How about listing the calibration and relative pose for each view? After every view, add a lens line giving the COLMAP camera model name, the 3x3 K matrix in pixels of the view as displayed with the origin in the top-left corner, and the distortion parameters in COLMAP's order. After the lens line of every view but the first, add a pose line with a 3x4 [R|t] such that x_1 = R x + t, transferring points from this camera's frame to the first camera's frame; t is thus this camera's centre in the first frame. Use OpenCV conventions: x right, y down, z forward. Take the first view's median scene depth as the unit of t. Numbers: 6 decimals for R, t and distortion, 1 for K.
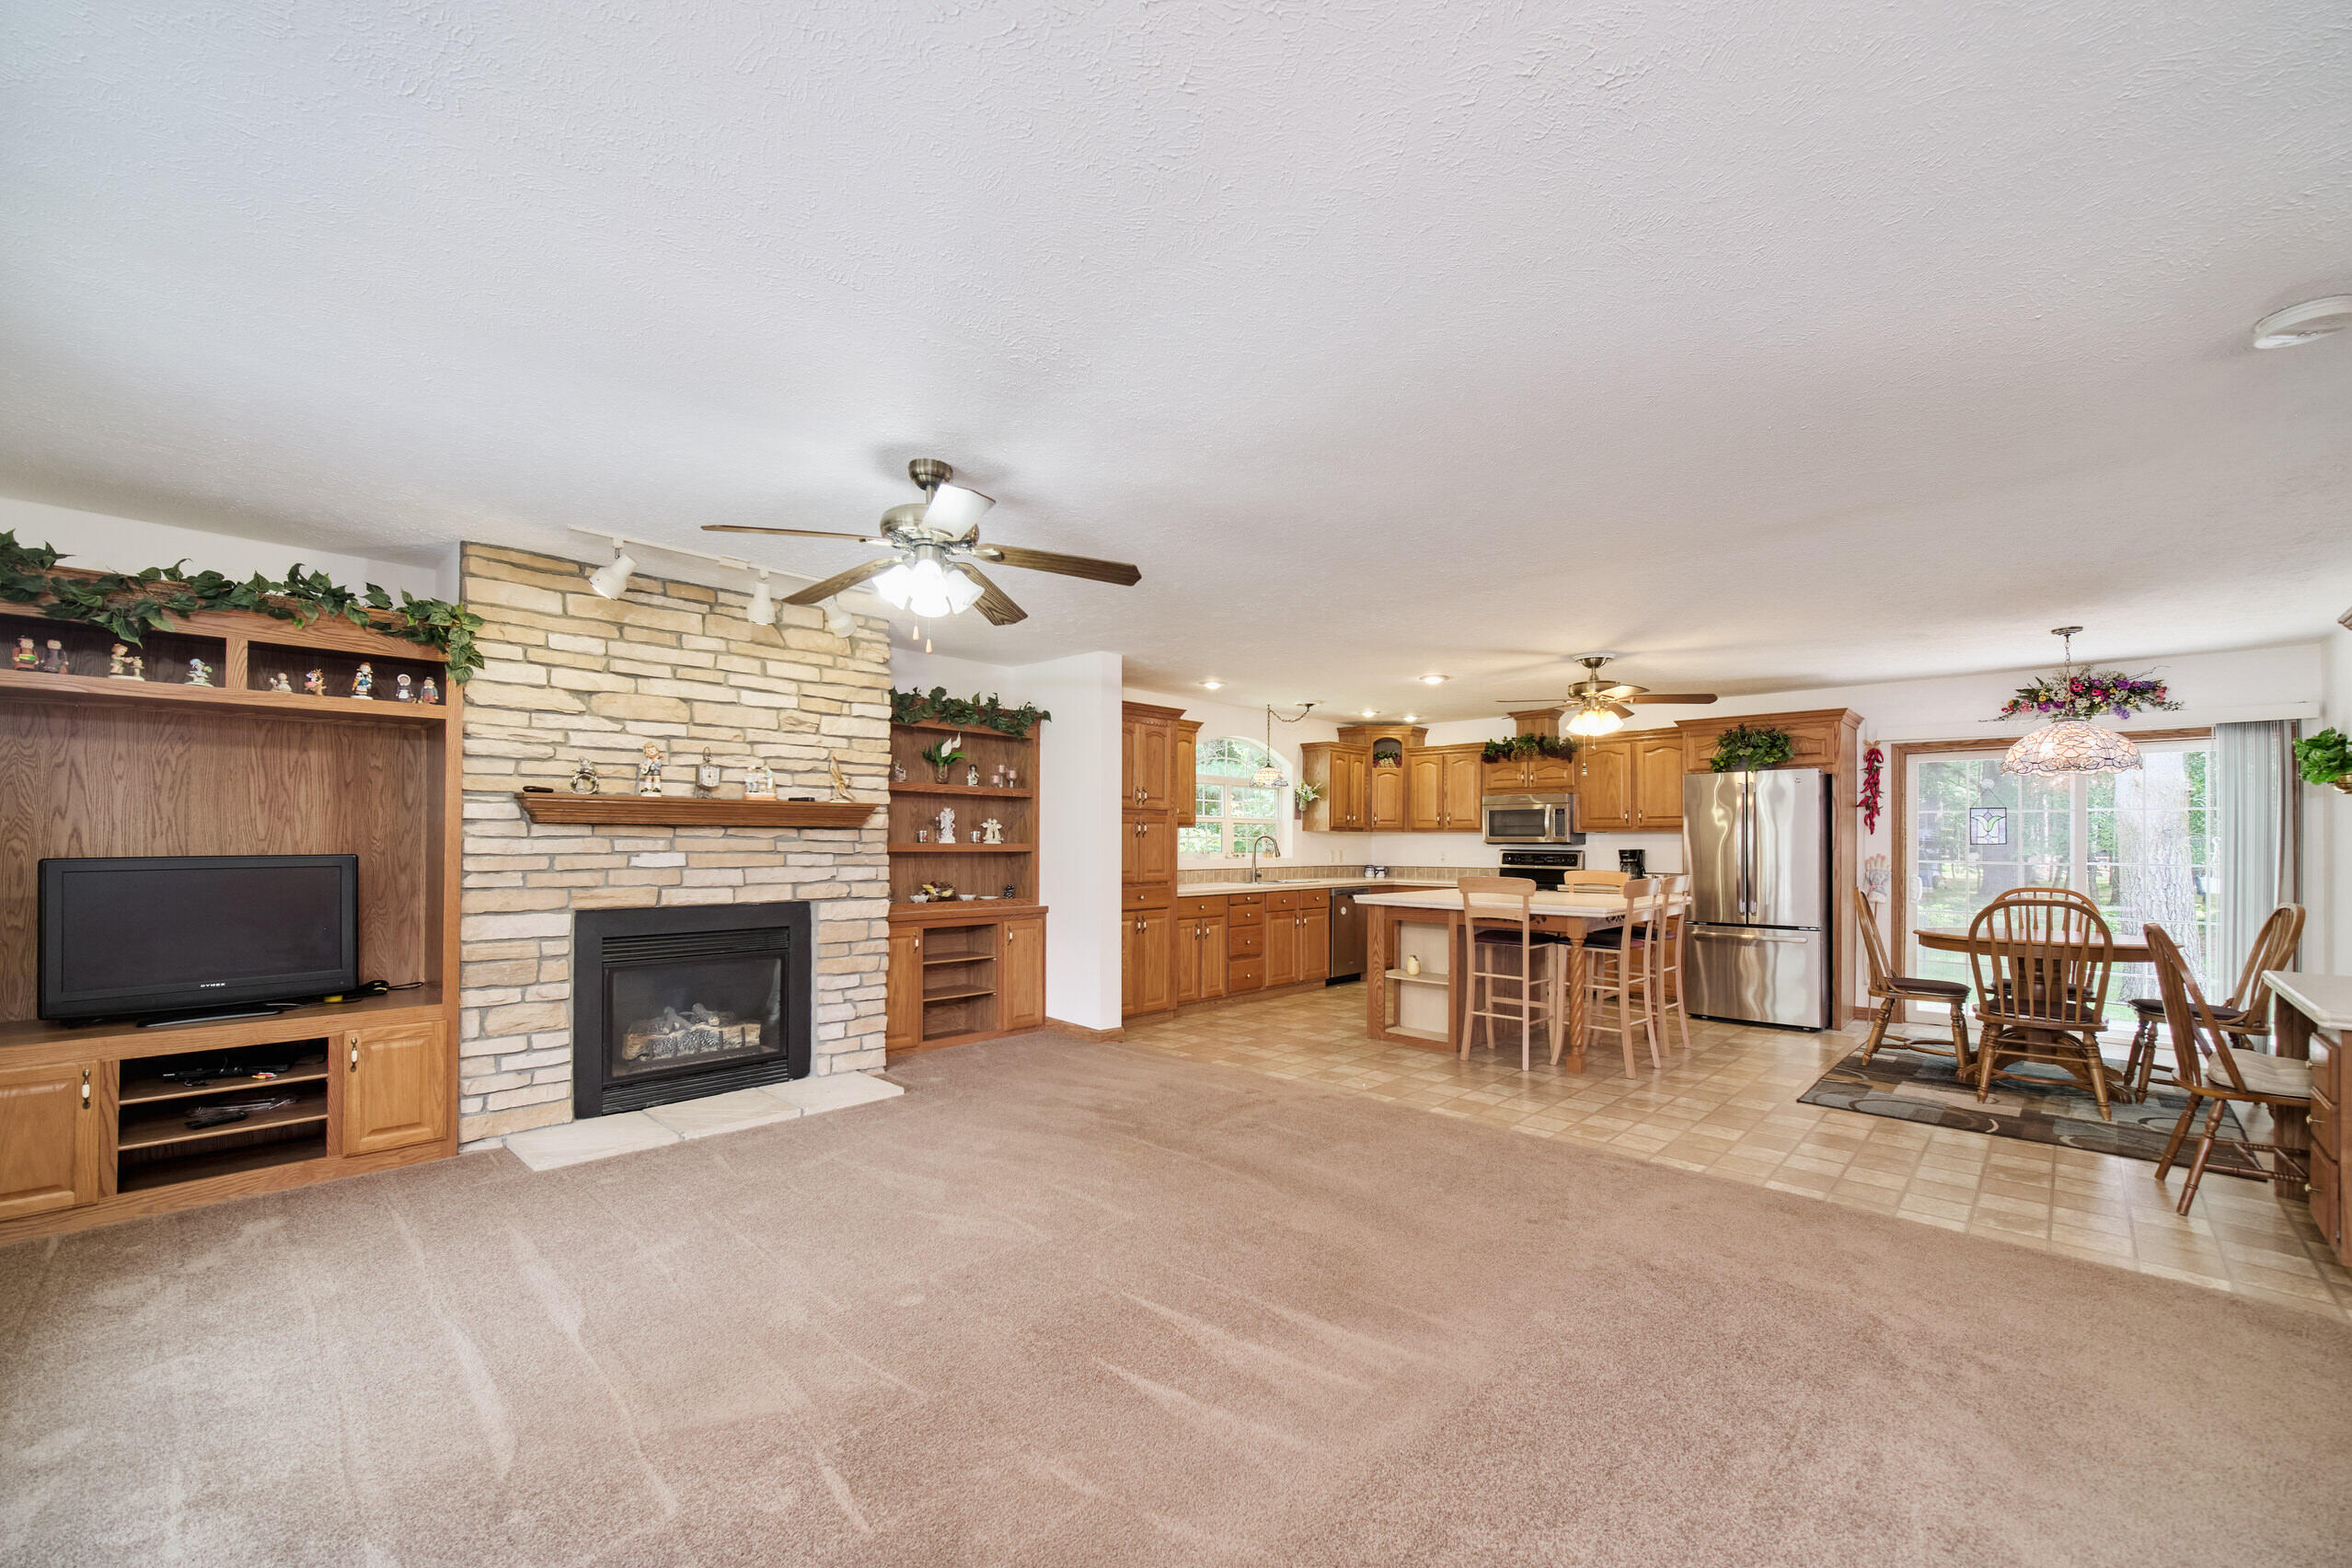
lens RADIAL K [[948.1, 0, 1168.1], [0, 948.1, 836.0], [0, 0, 1]] dist [-0.000540, 0.000650]
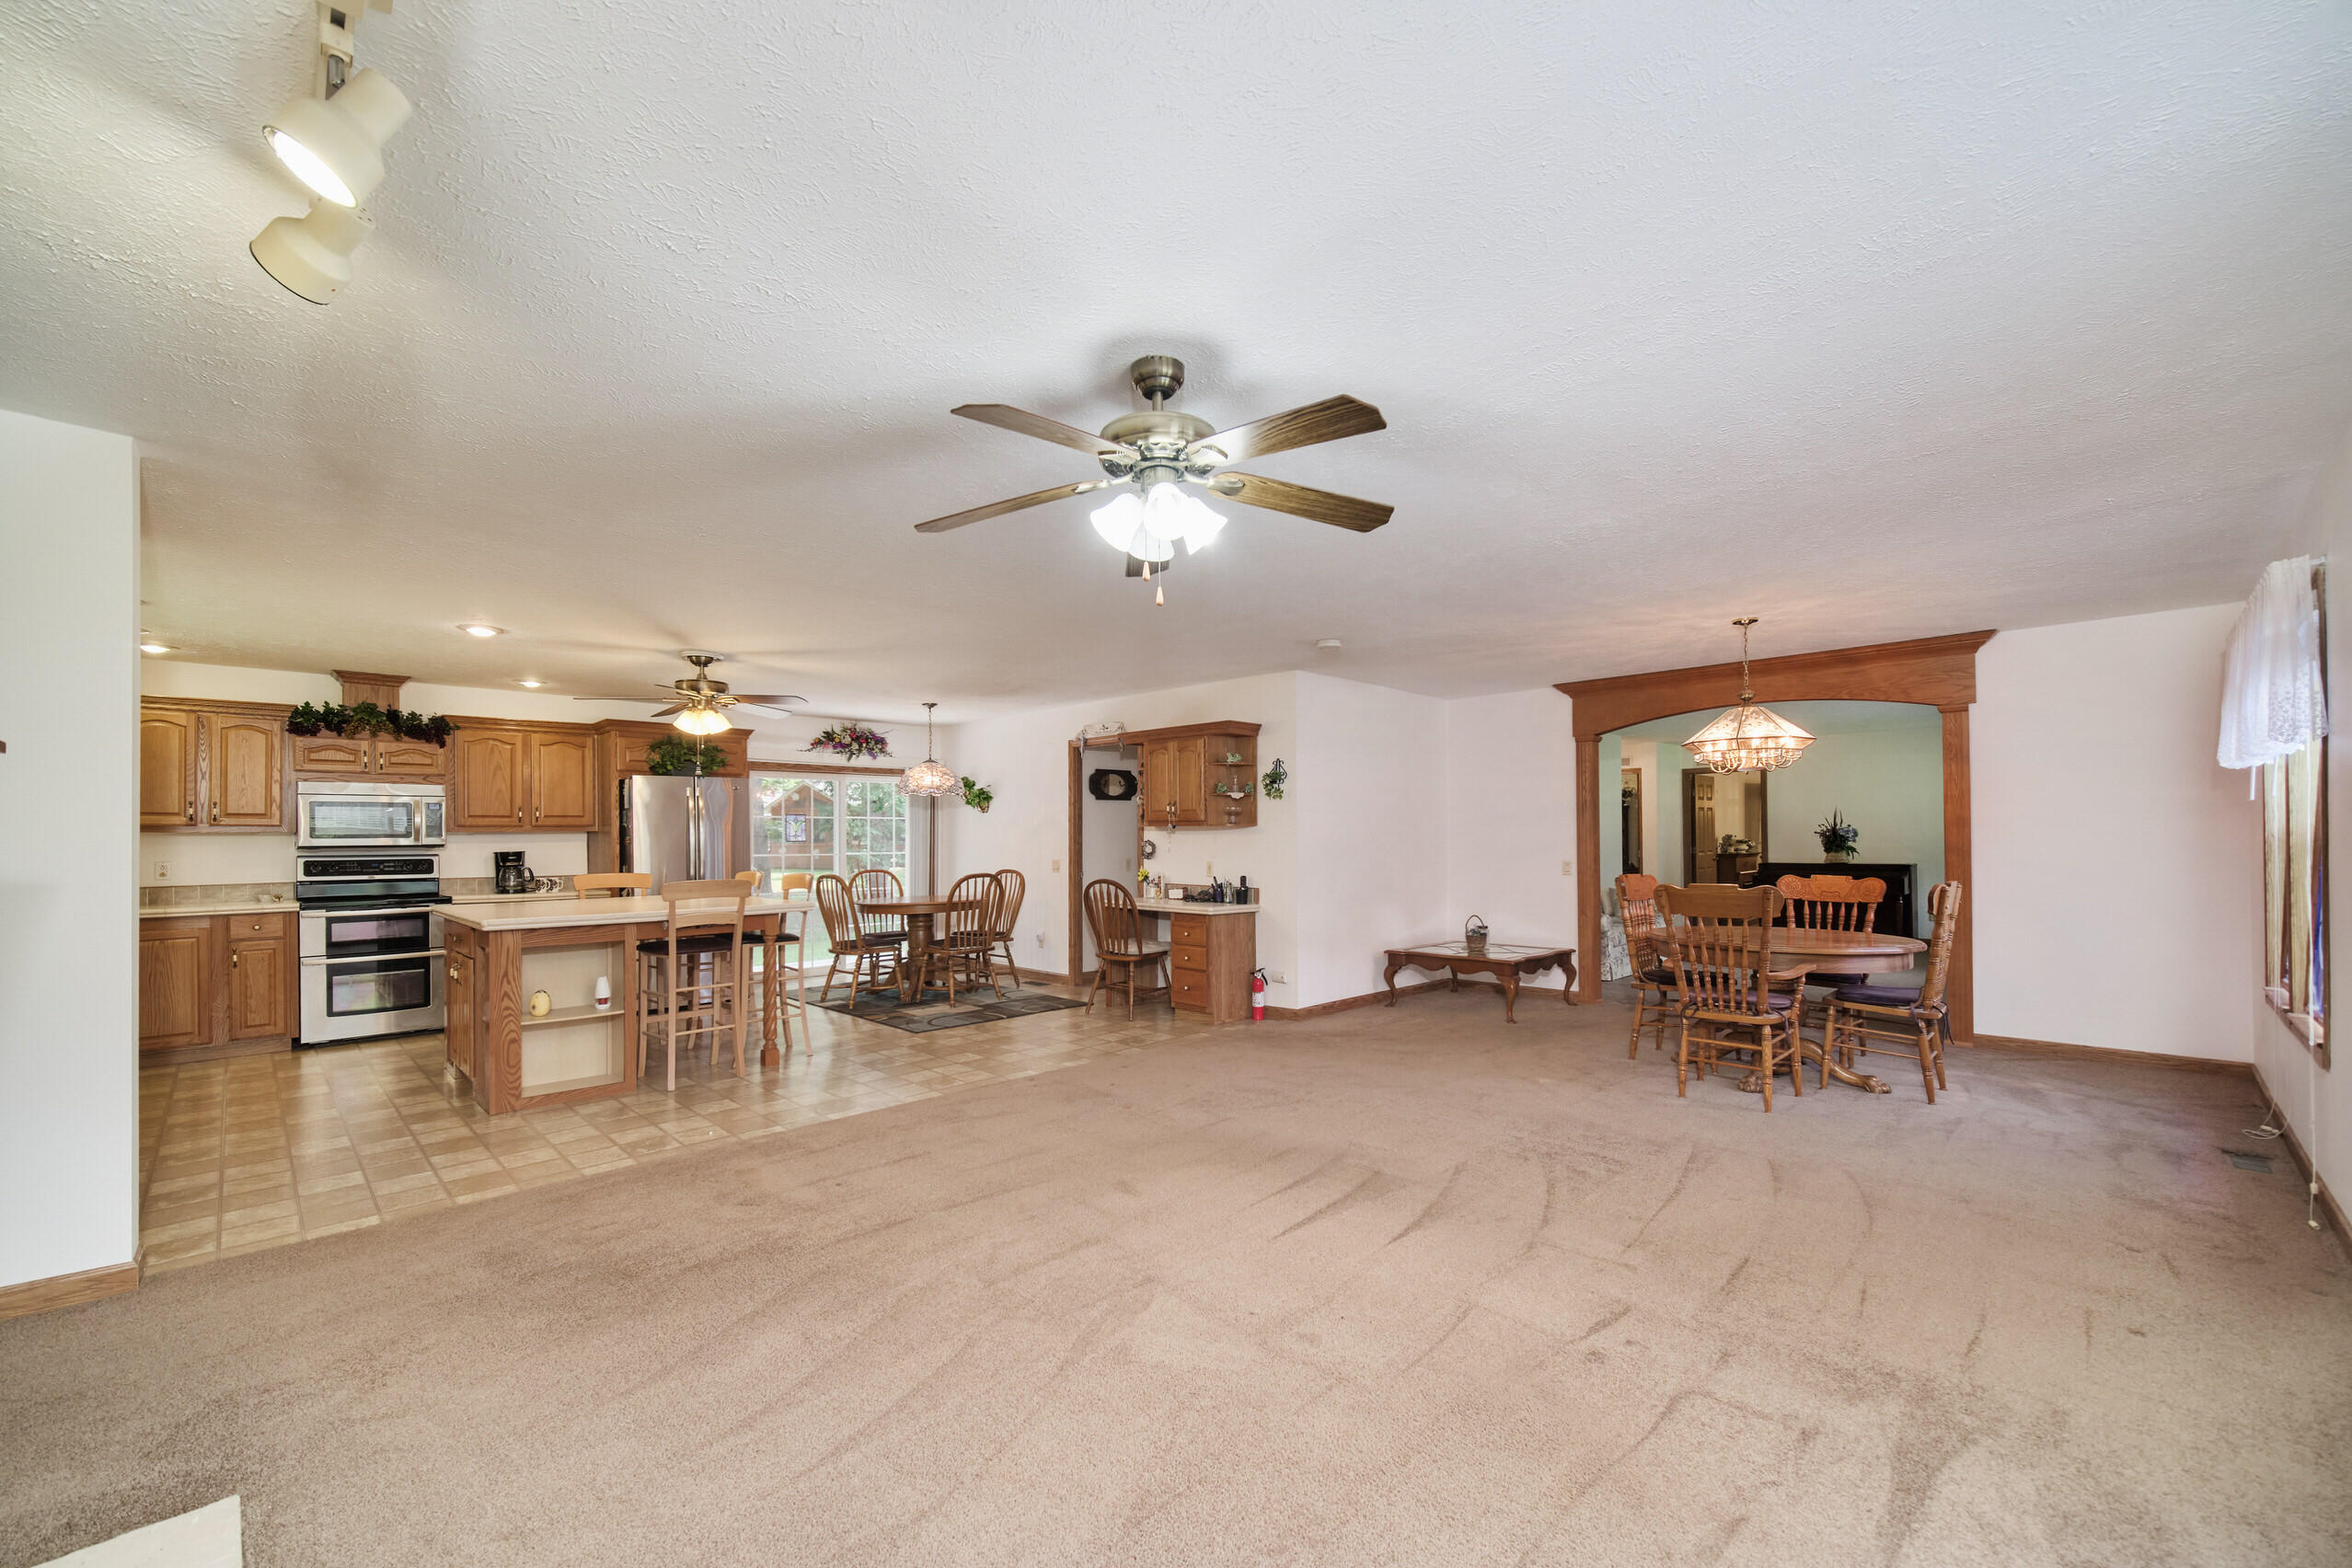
lens RADIAL K [[948.1, 0, 1168.1], [0, 948.1, 836.0], [0, 0, 1]] dist [-0.000540, 0.000650]
pose [[0.021034, -0.002193, 0.999776, -0.642864], [0.002975, 0.999993, 0.002131, -0.001075], [-0.999774, 0.002930, 0.021041, 0.596547]]
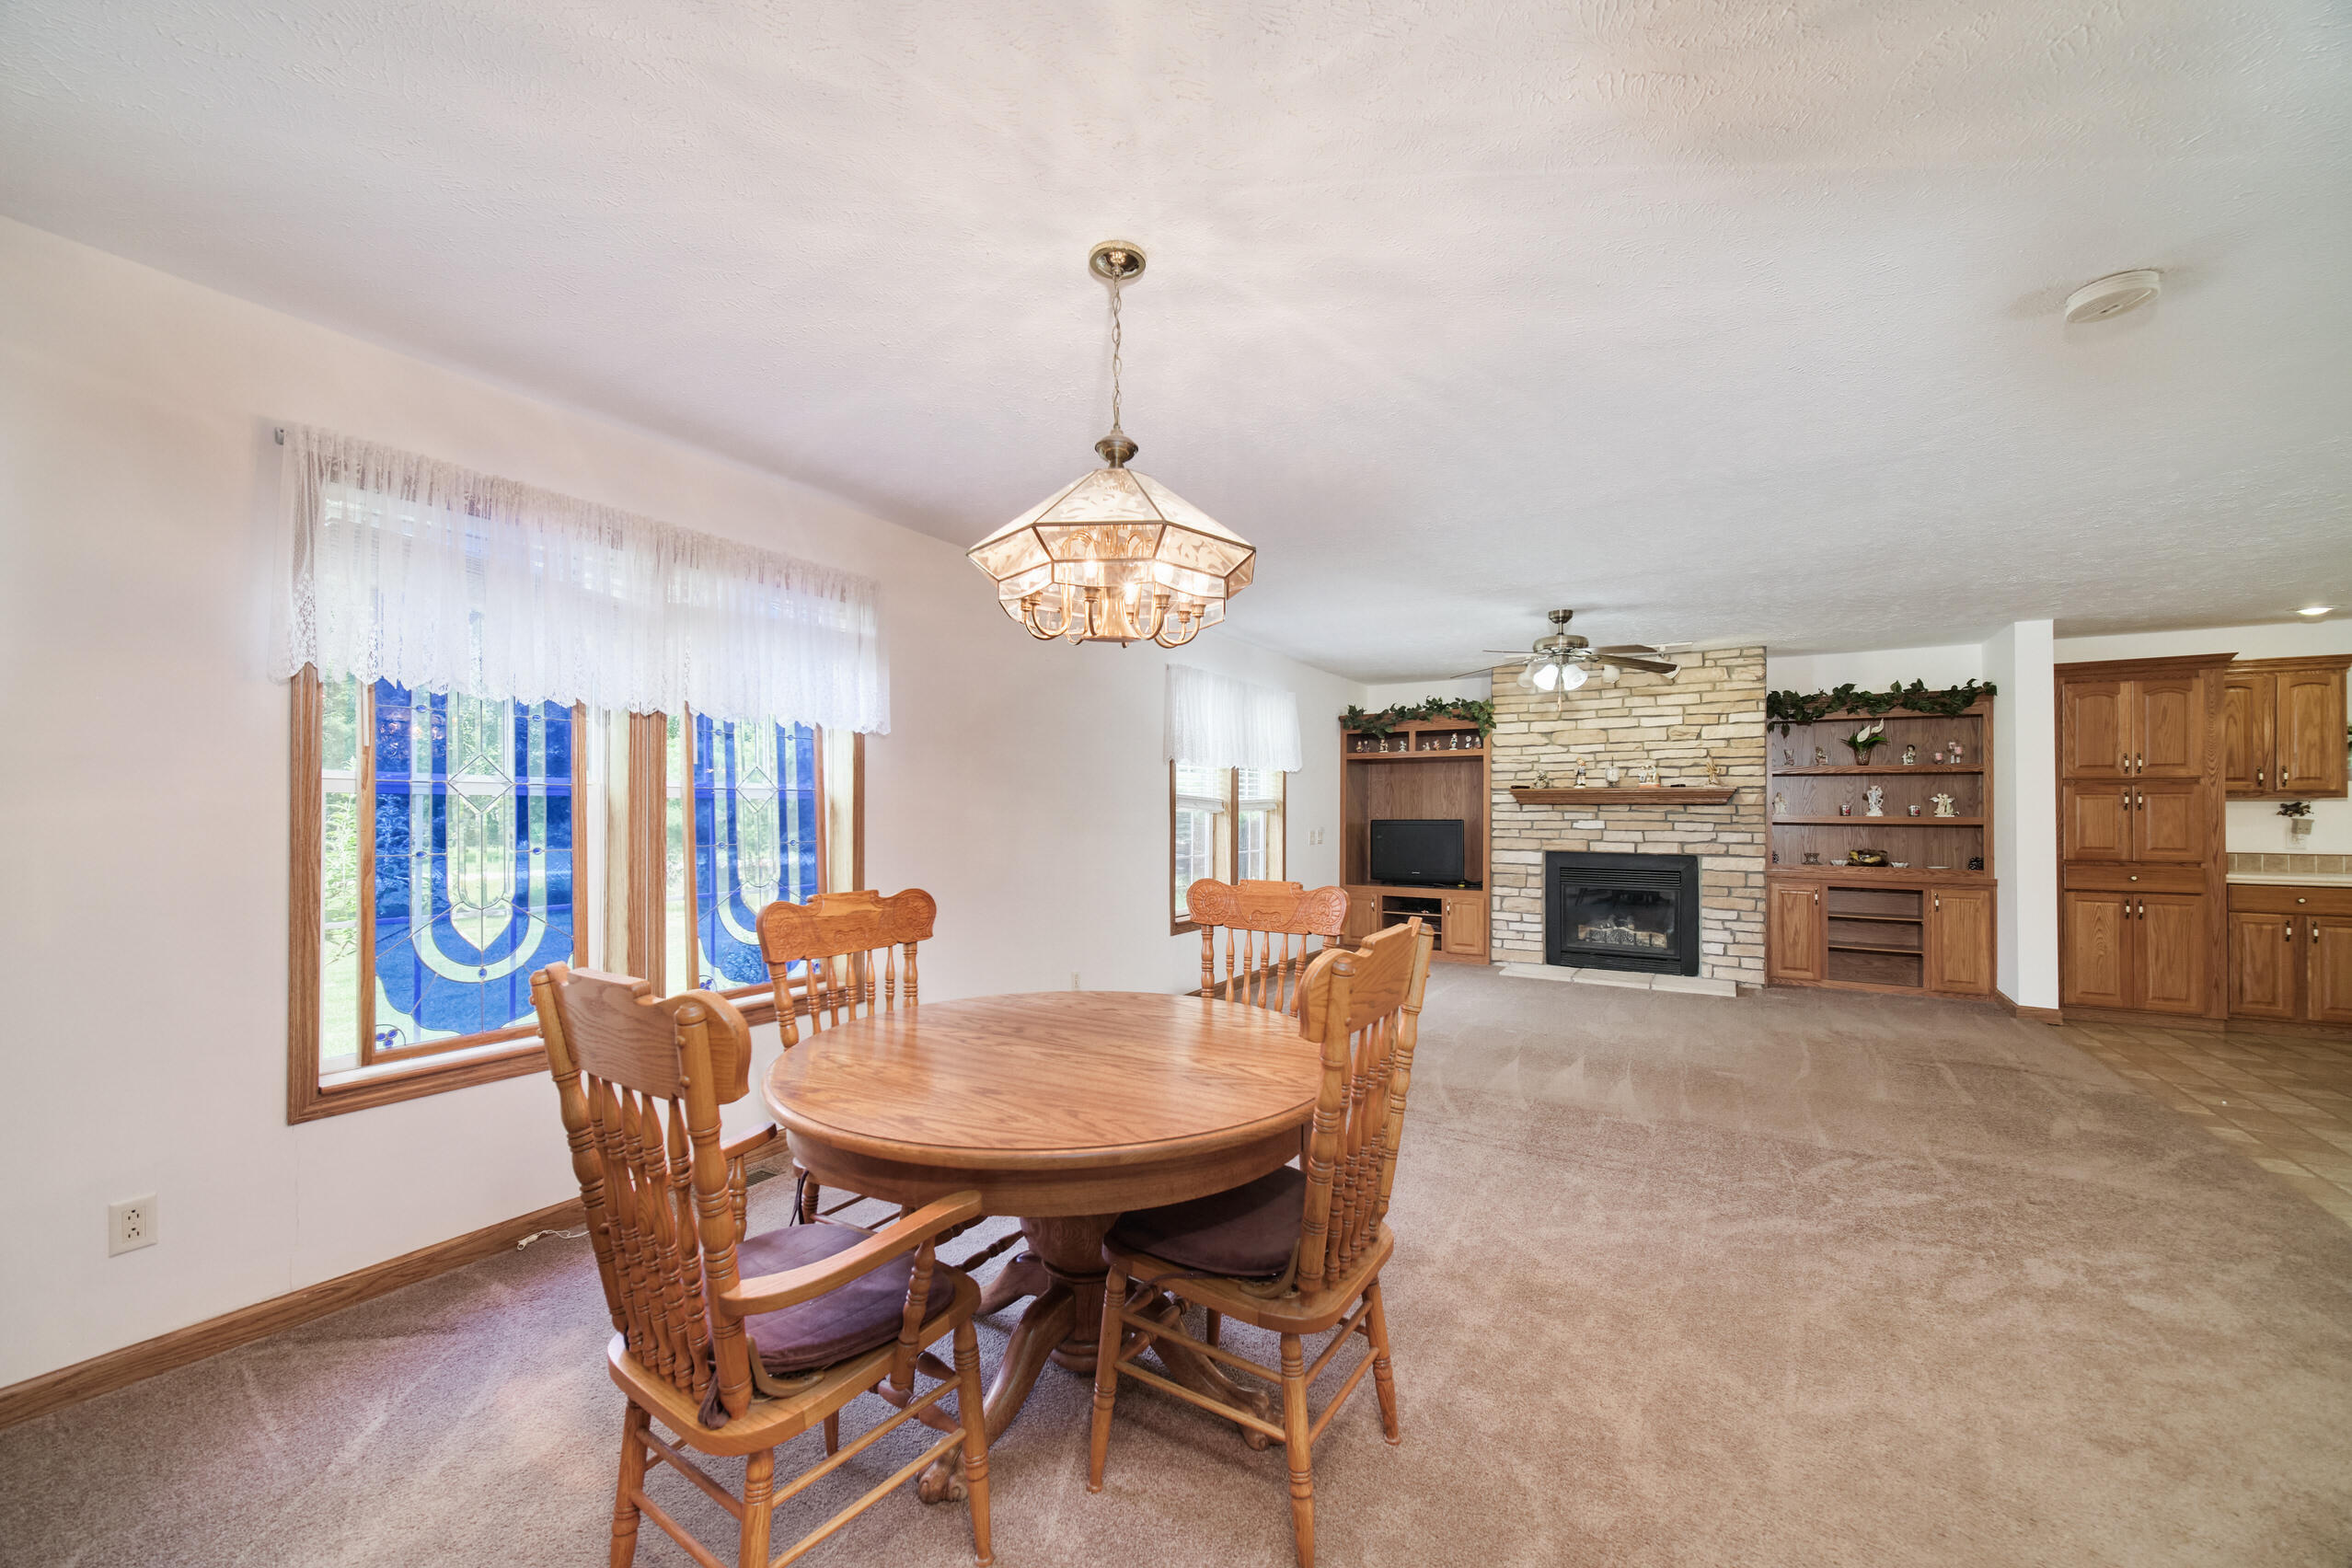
lens RADIAL K [[922.1, 0, 1174.8], [0, 922.1, 796.5], [0, 0, 1]] dist [0.000523, 0.000600]
pose [[0.220579, -0.018043, -0.975202, 0.817584], [0.002458, 0.999836, -0.017943, 0.002251], [0.975366, 0.001561, 0.220587, -0.086112]]
